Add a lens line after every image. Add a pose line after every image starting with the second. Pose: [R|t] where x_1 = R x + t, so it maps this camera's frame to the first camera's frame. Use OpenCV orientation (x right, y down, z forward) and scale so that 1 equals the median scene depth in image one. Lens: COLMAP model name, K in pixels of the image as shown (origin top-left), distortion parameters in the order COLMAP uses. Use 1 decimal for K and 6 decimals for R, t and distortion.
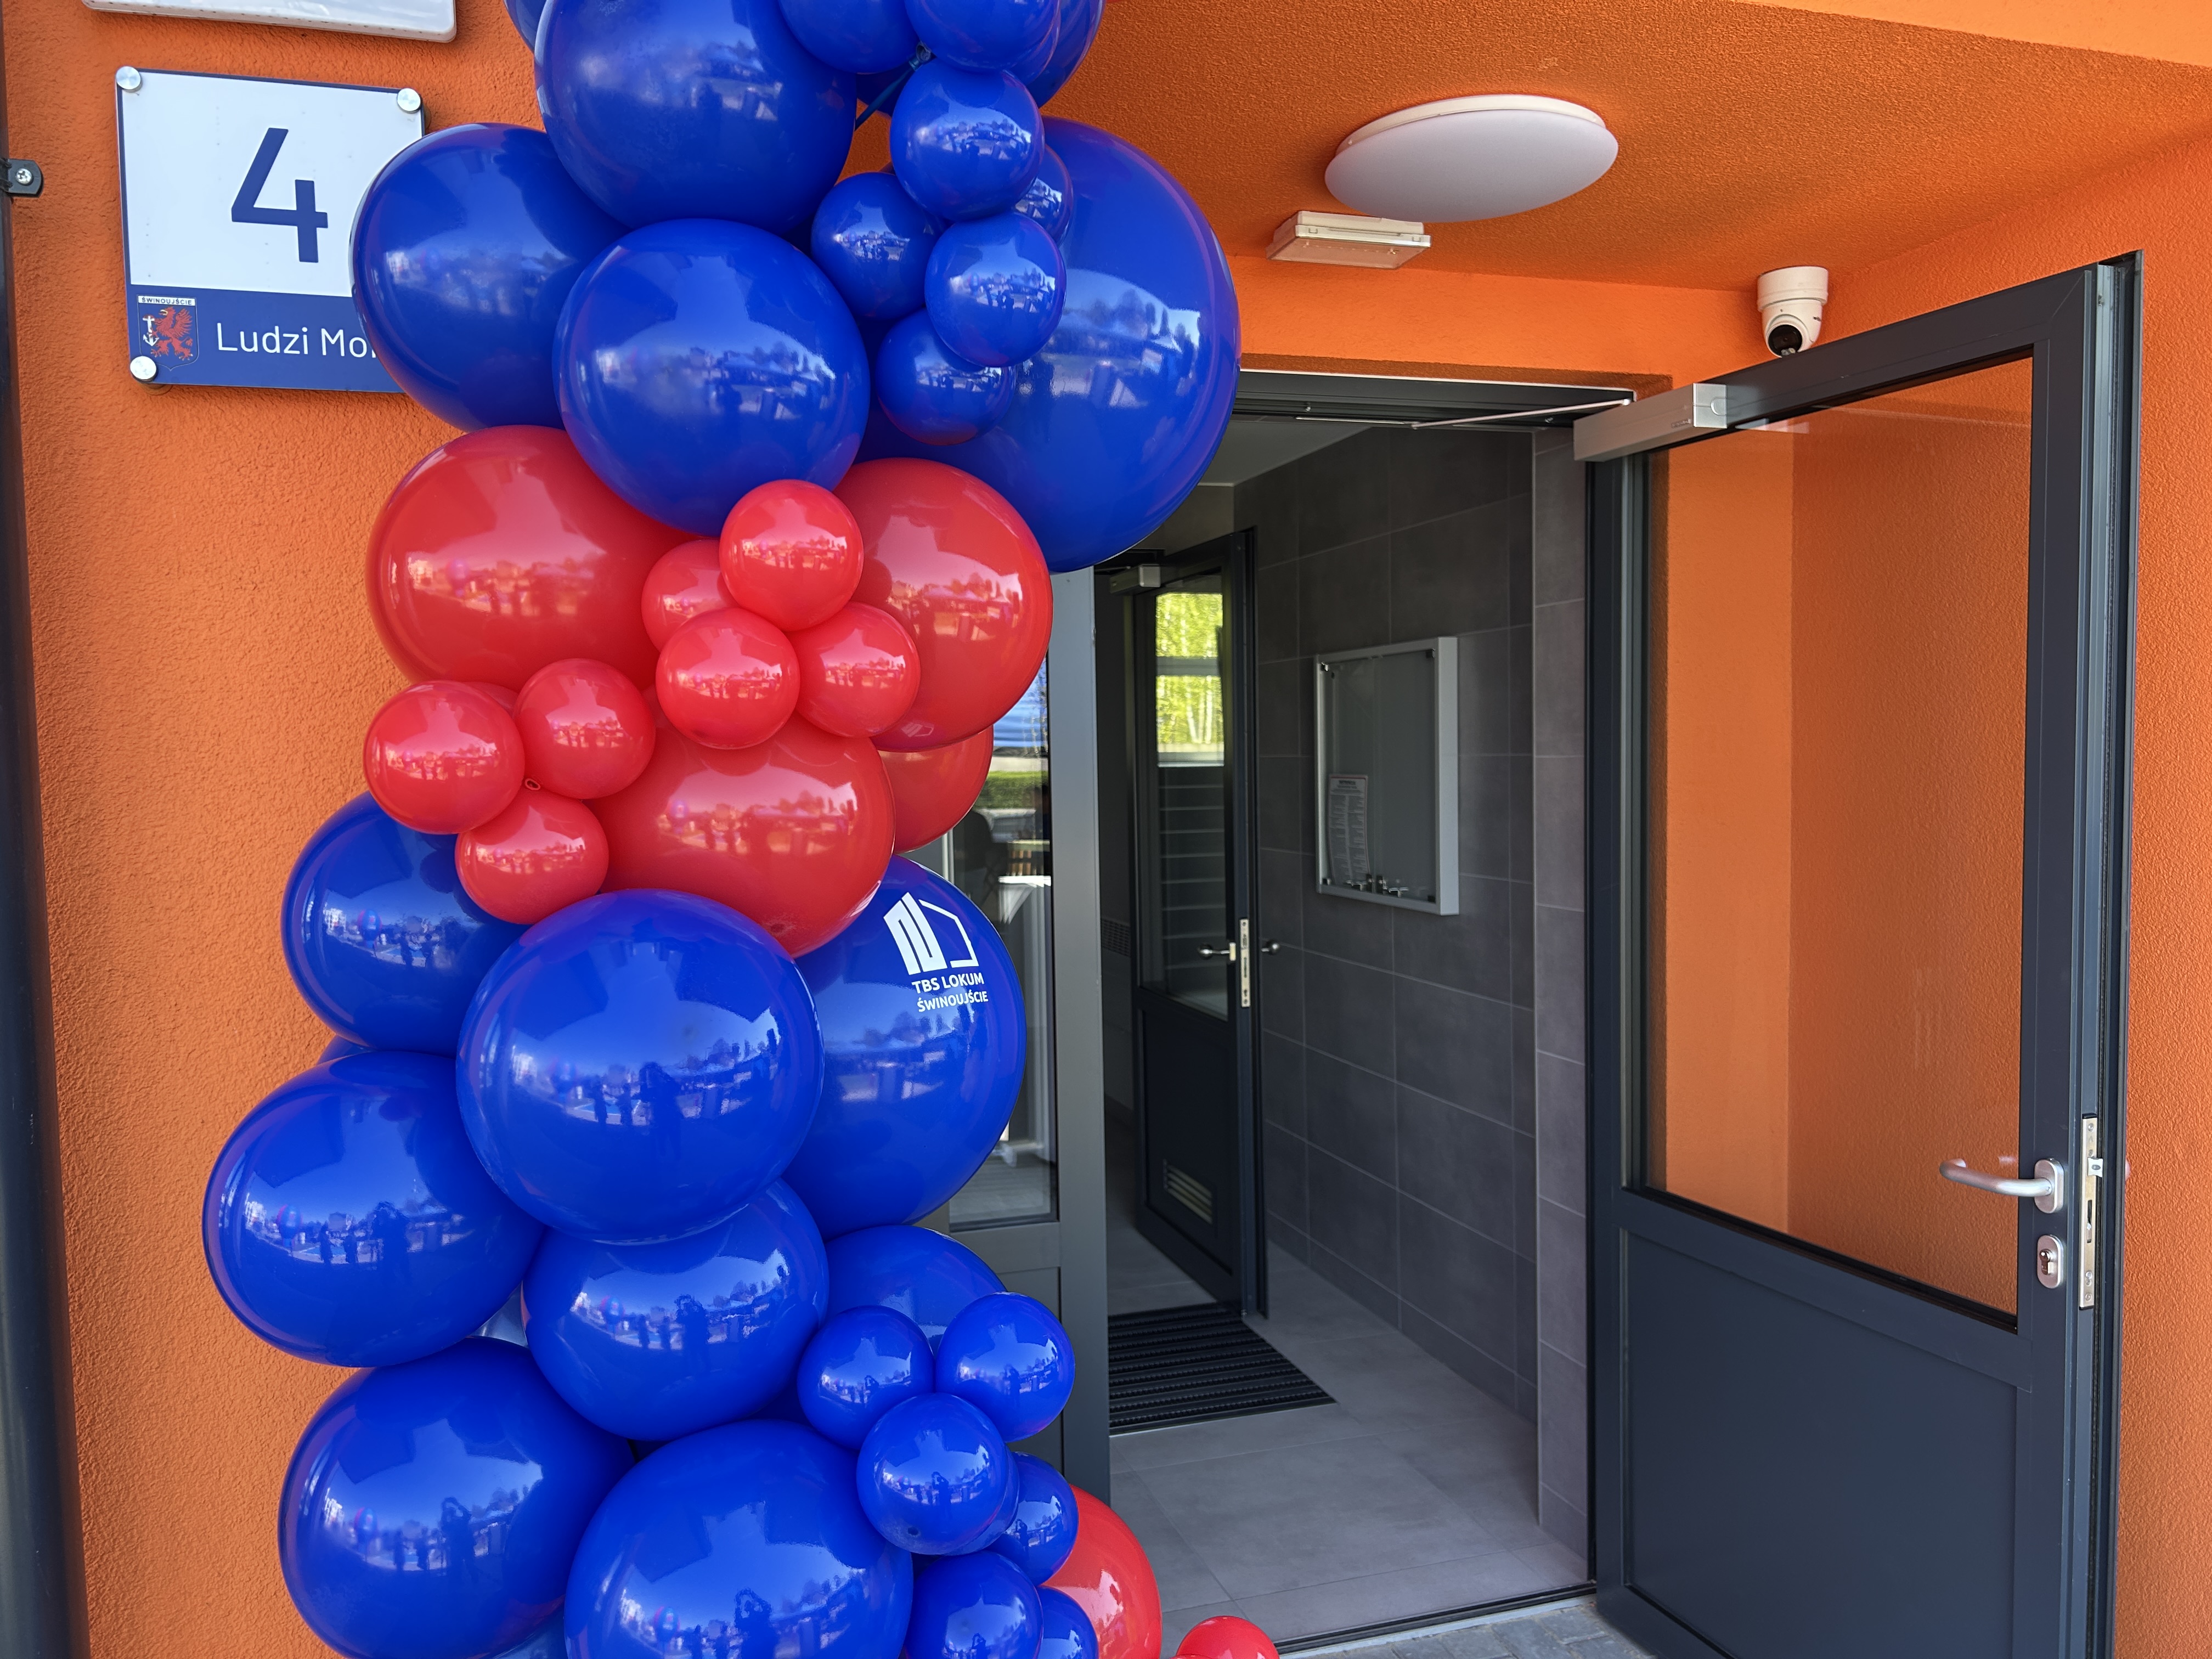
lens RADIAL K [[1631.8, 0, 1106.0], [0, 1631.8, 829.5], [0, 0, 1]] dist [0.050603, -0.067947]
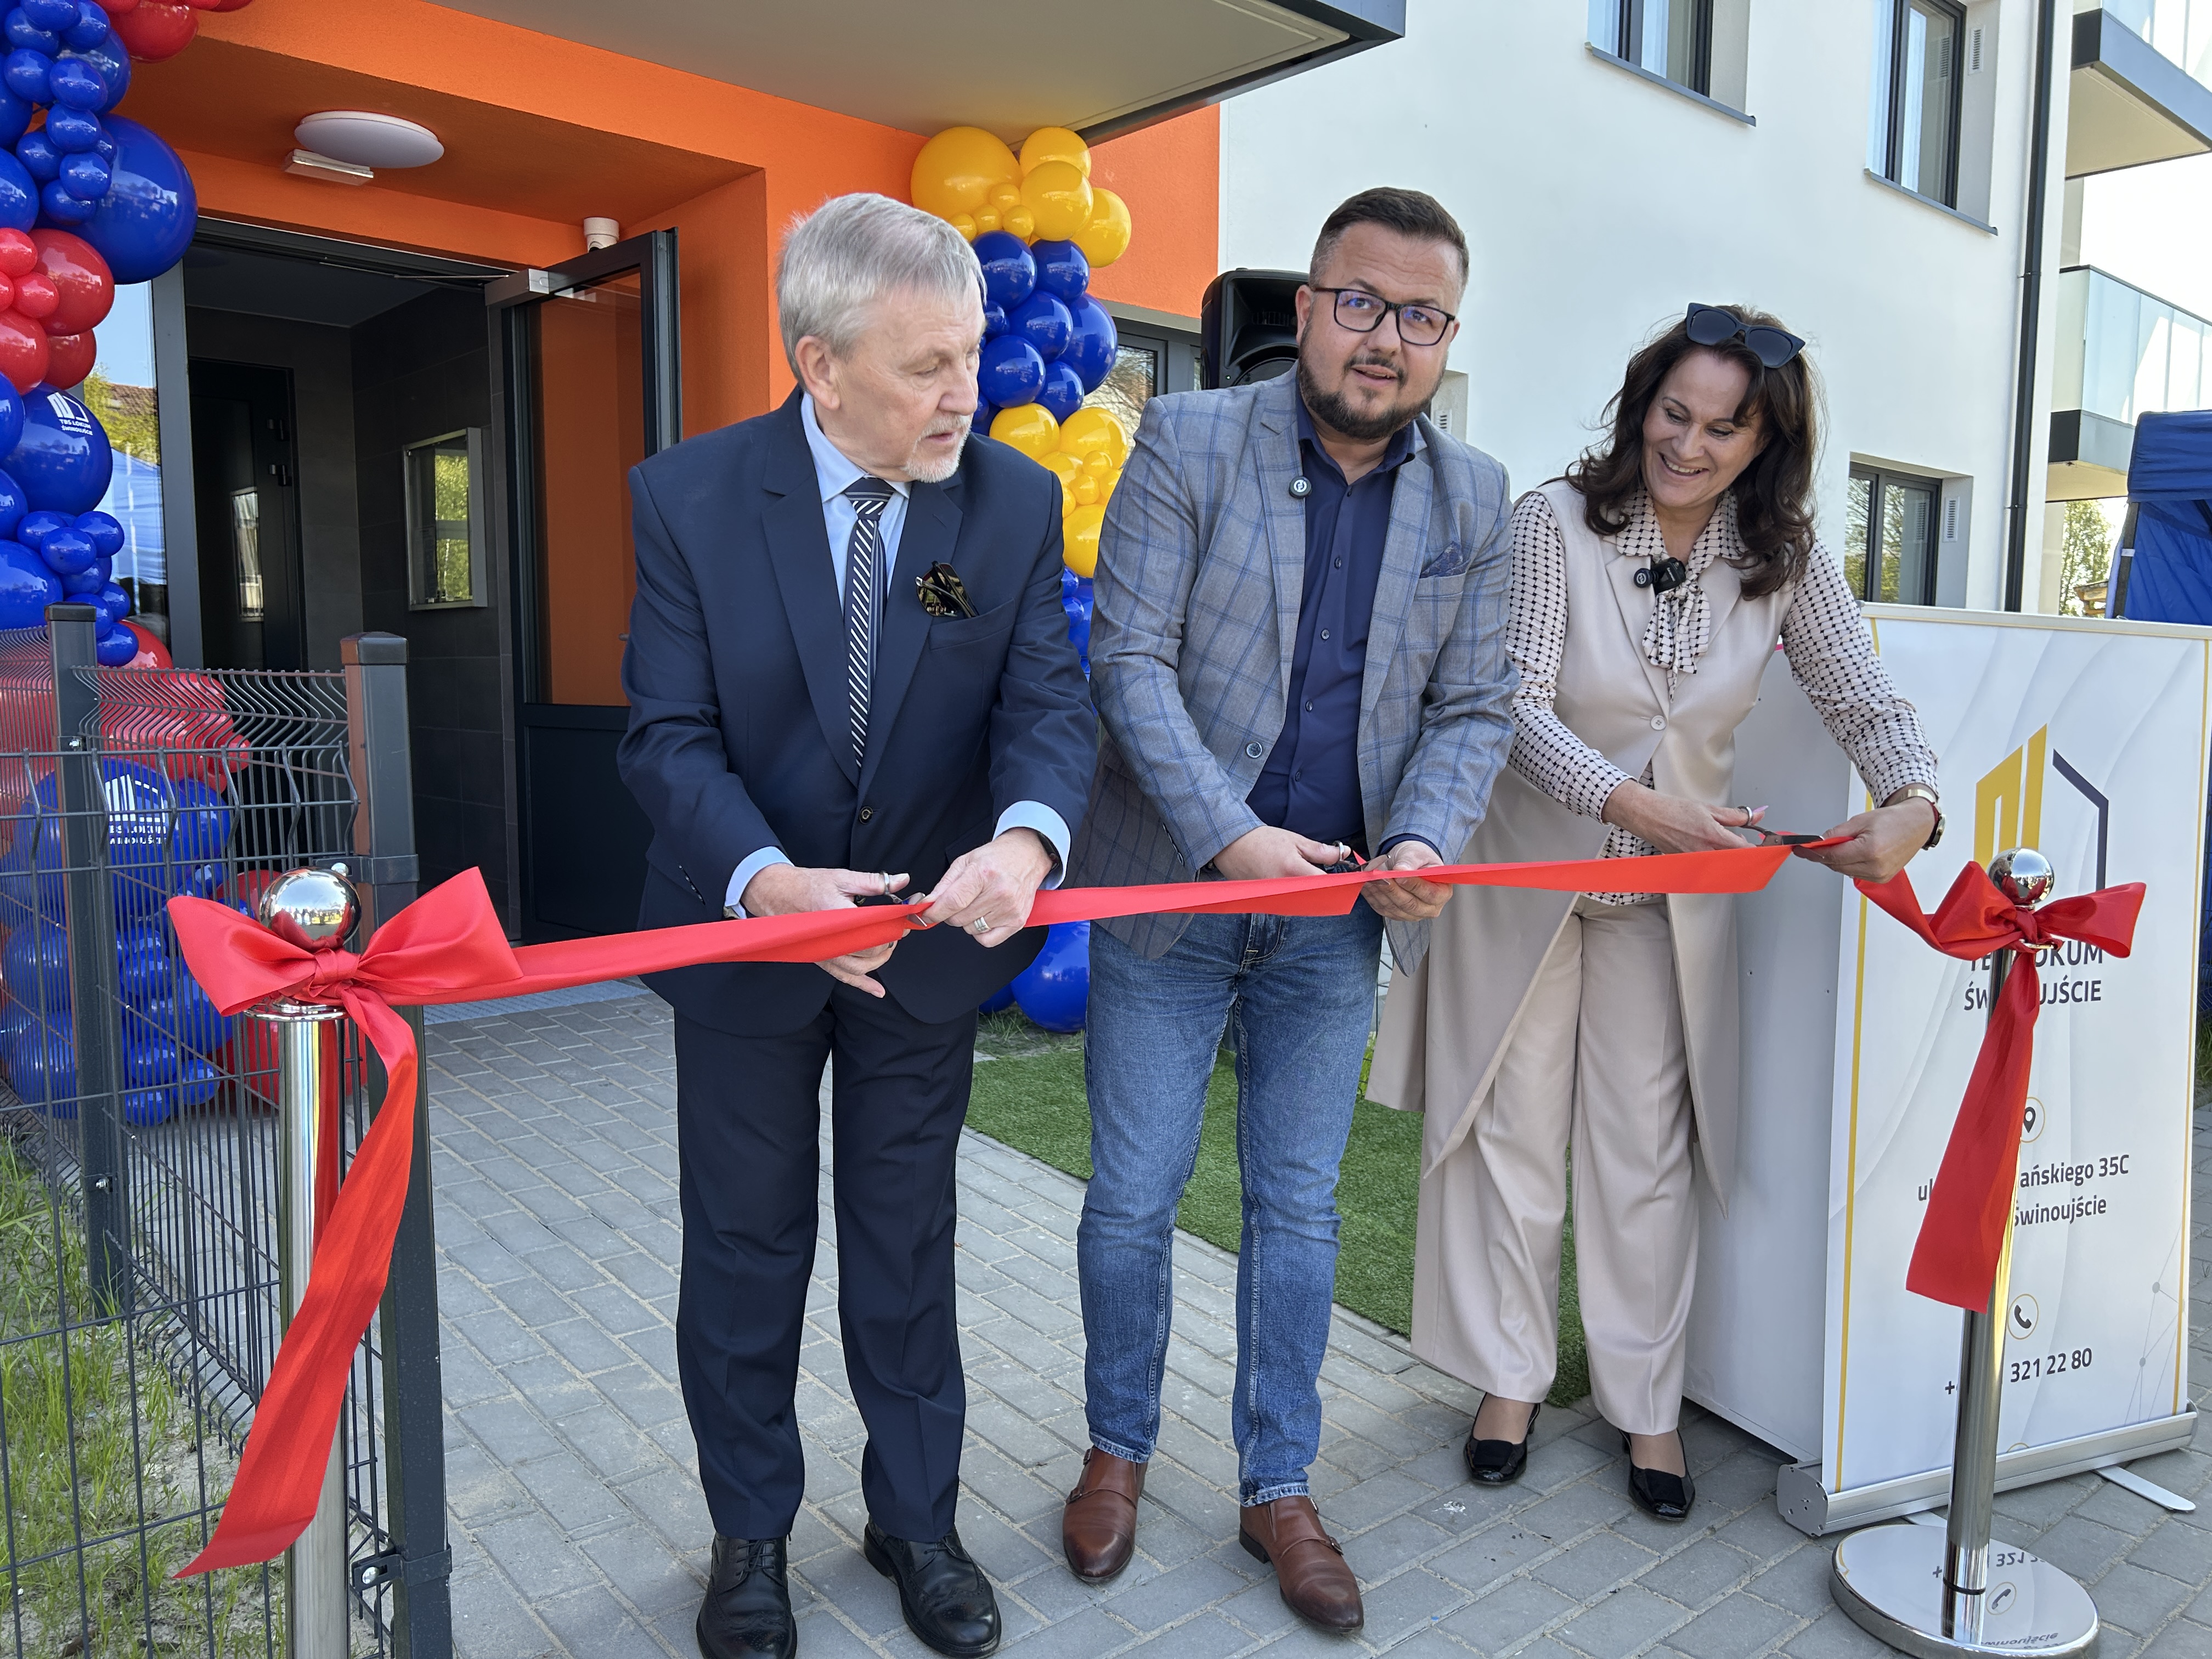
lens RADIAL K [[1631.8, 0, 1106.0], [0, 1631.8, 829.5], [0, 0, 1]] dist [0.050603, -0.067947]
pose [[0.910952, -0.015236, 0.412231, 0.346894], [-0.000774, 0.999253, 0.038643, 0.697240], [-0.412512, -0.035521, 0.910259, -2.372751]]
